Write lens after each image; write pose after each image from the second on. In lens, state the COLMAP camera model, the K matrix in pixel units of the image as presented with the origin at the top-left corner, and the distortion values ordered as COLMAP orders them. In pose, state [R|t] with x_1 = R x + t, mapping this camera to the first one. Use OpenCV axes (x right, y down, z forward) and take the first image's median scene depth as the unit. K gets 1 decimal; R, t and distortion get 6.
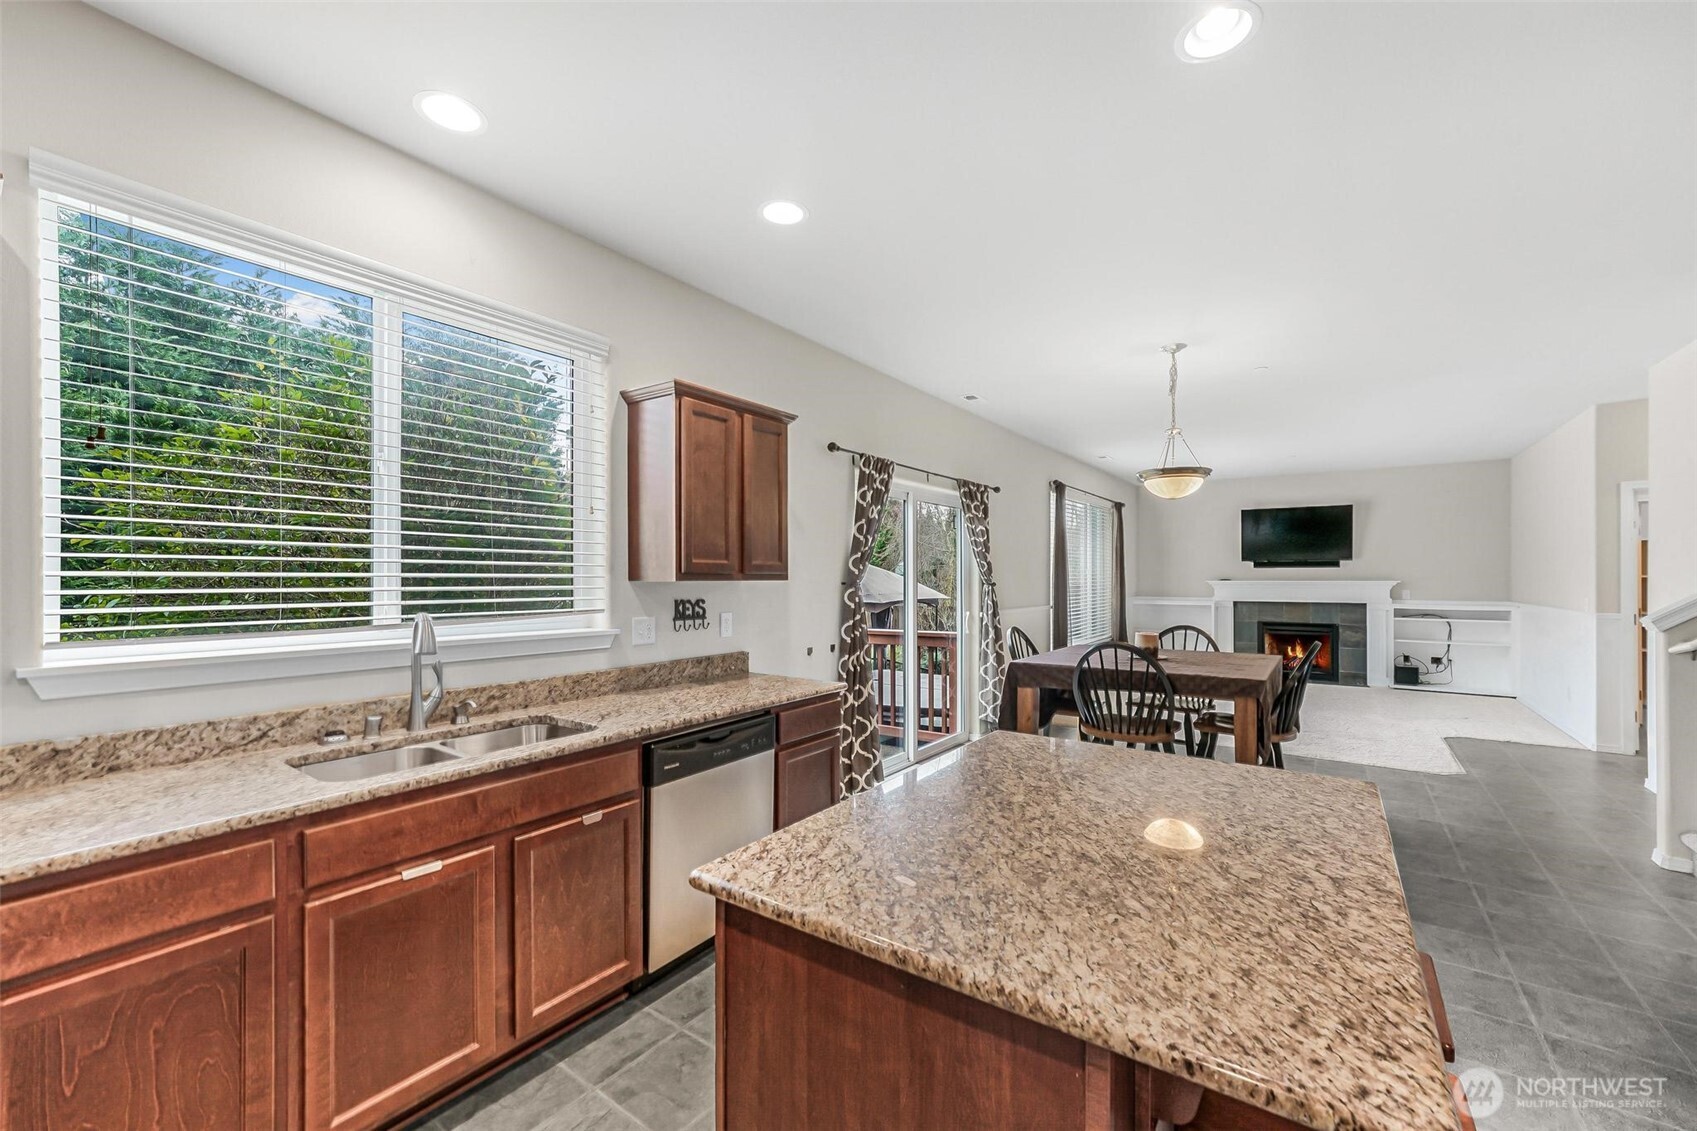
lens RADIAL K [[687.6, 0, 852.2], [0, 687.6, 577.4], [0, 0, 1]] dist [0.000898, 0.000206]
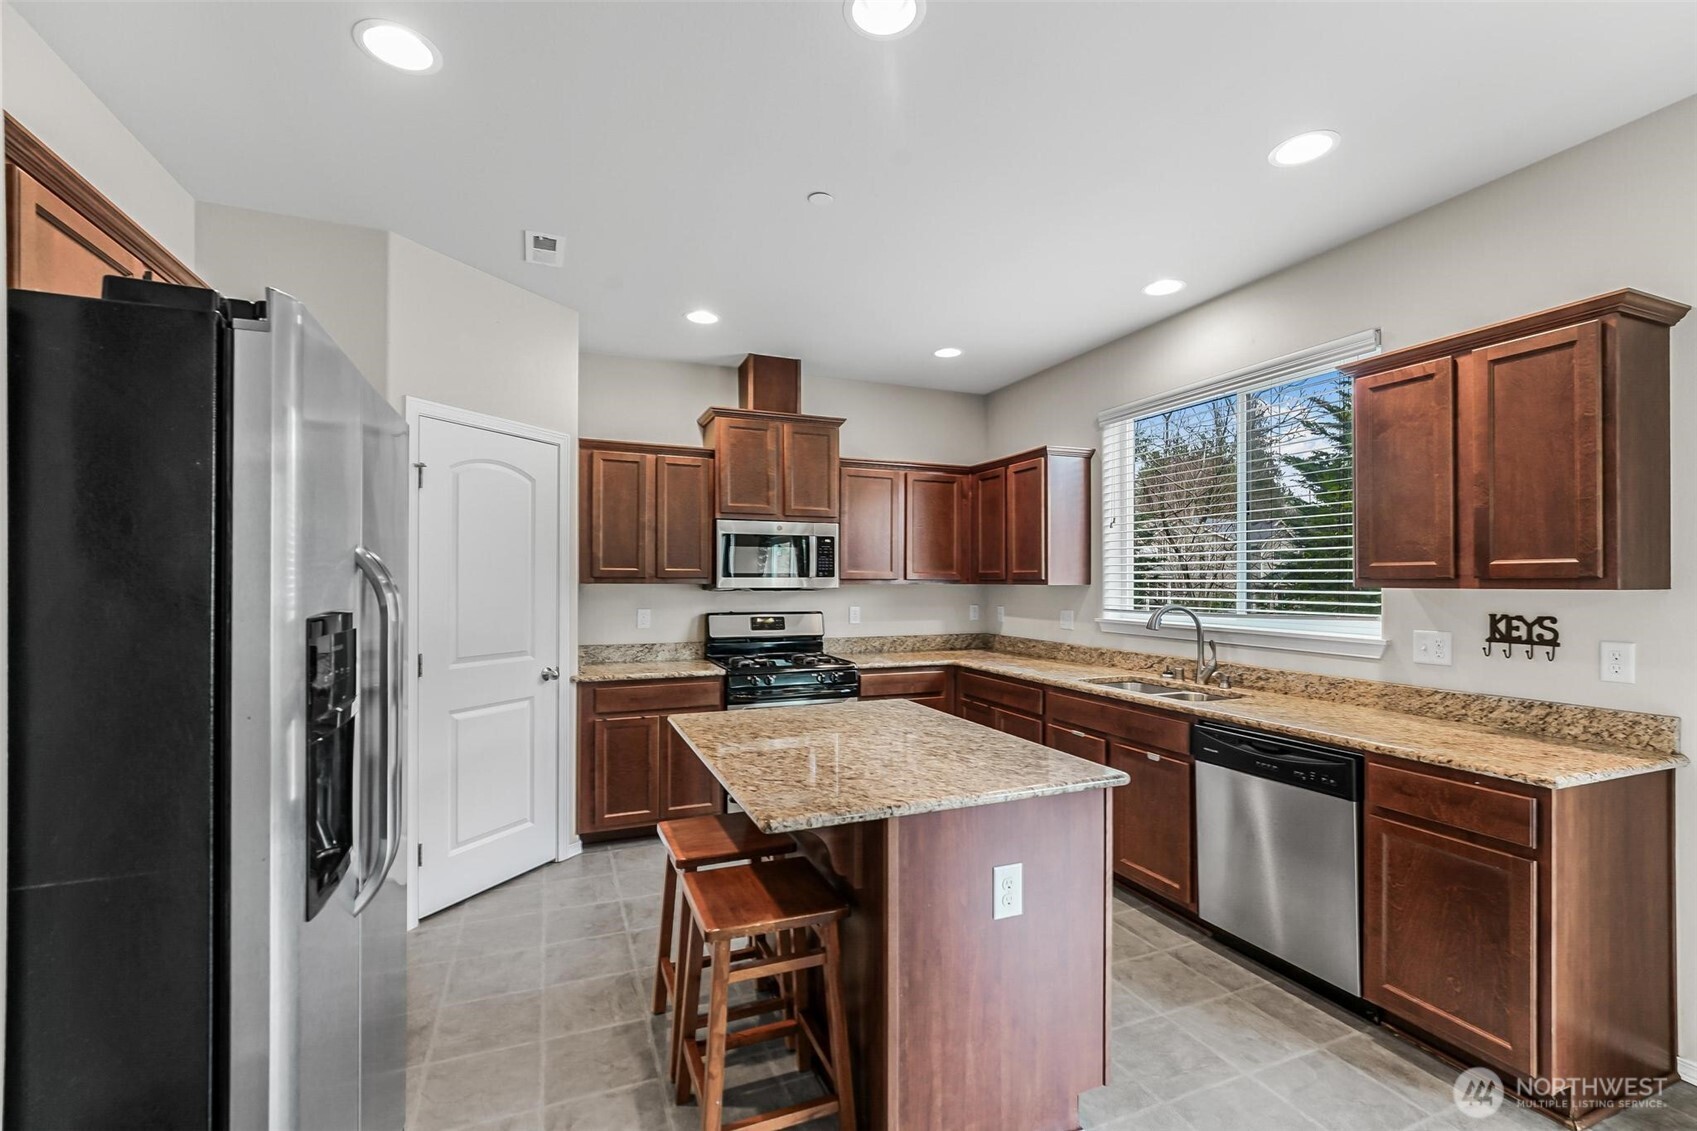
lens RADIAL K [[728.3, 0, 847.8], [0, 728.3, 576.8], [0, 0, 1]] dist [-0.000969, -0.000131]
pose [[-0.540926, -0.004894, -0.841056, 1.343678], [-0.003327, 0.999988, -0.003679, -0.004648], [0.841064, 0.000808, -0.540935, 1.441277]]
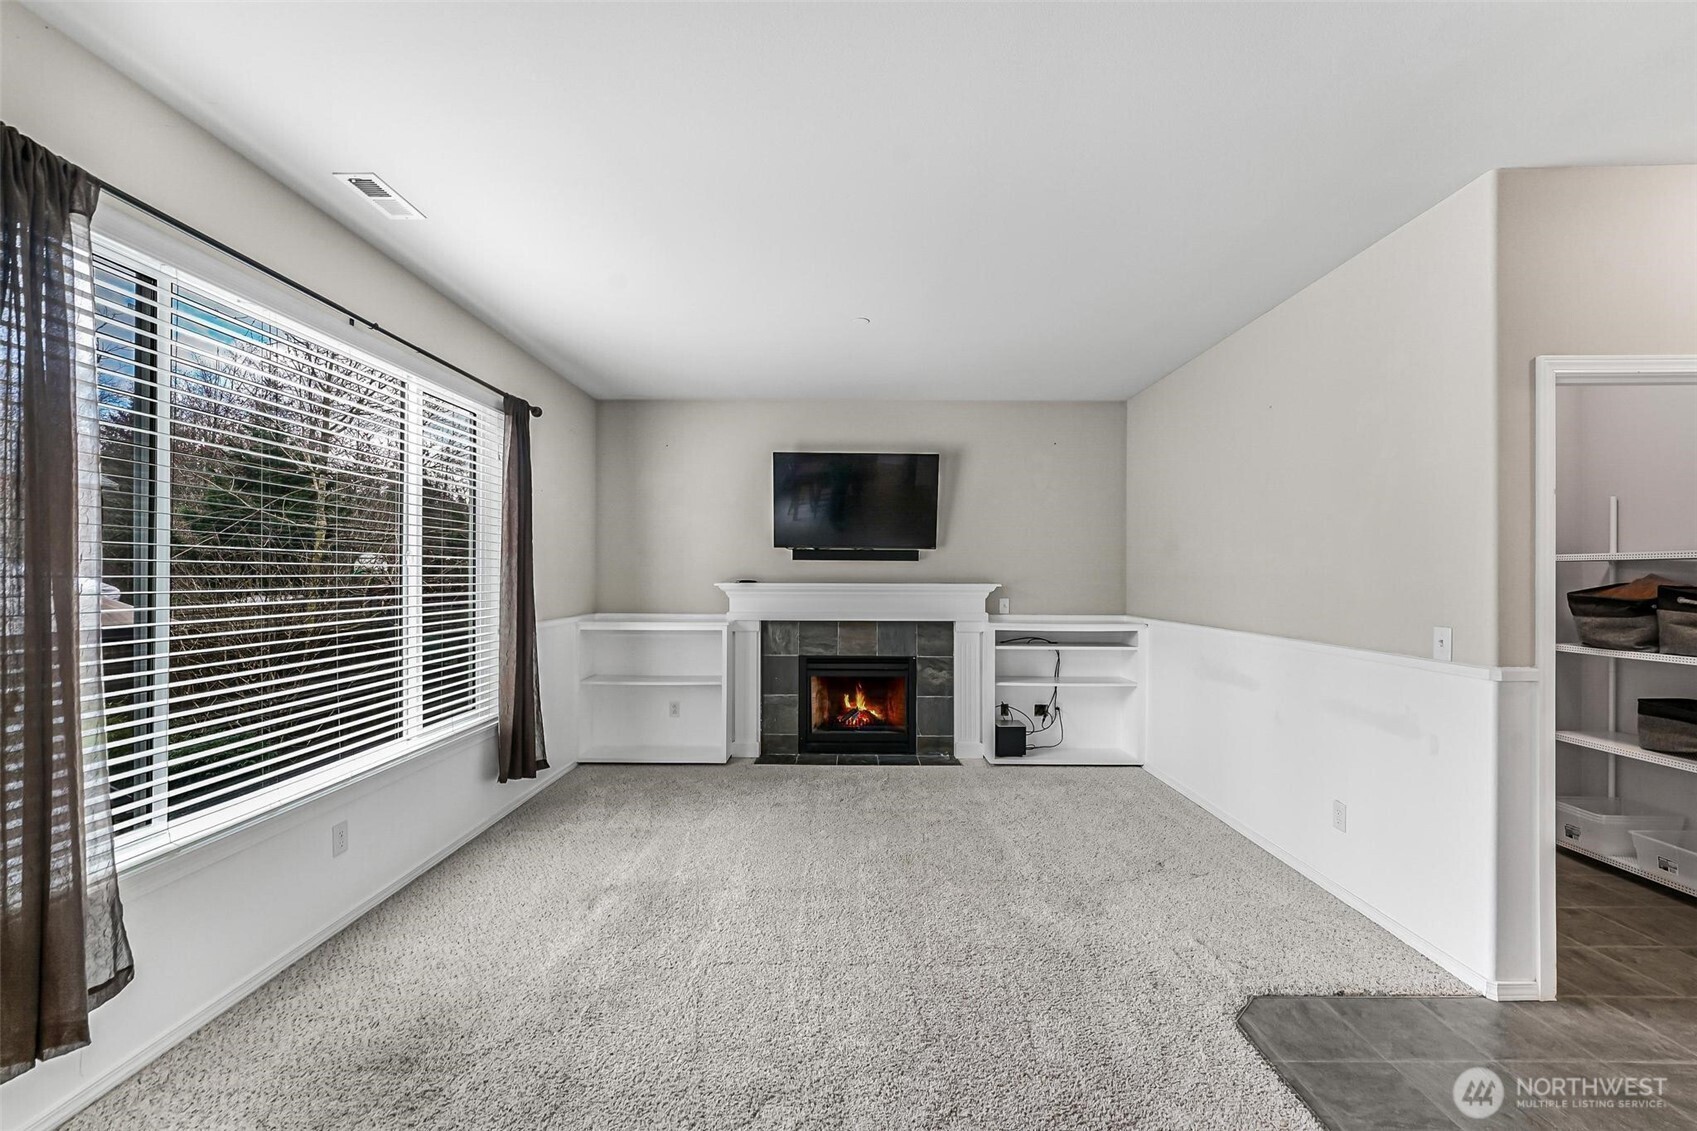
lens RADIAL K [[687.6, 0, 848.1], [0, 687.6, 573.5], [0, 0, 1]] dist [0.000898, 0.000206]
pose [[0.832203, 0.011965, 0.554343, 0.324781], [-0.009429, 0.999928, -0.007427, 0.000663], [-0.554392, 0.000954, 0.832255, 0.534501]]
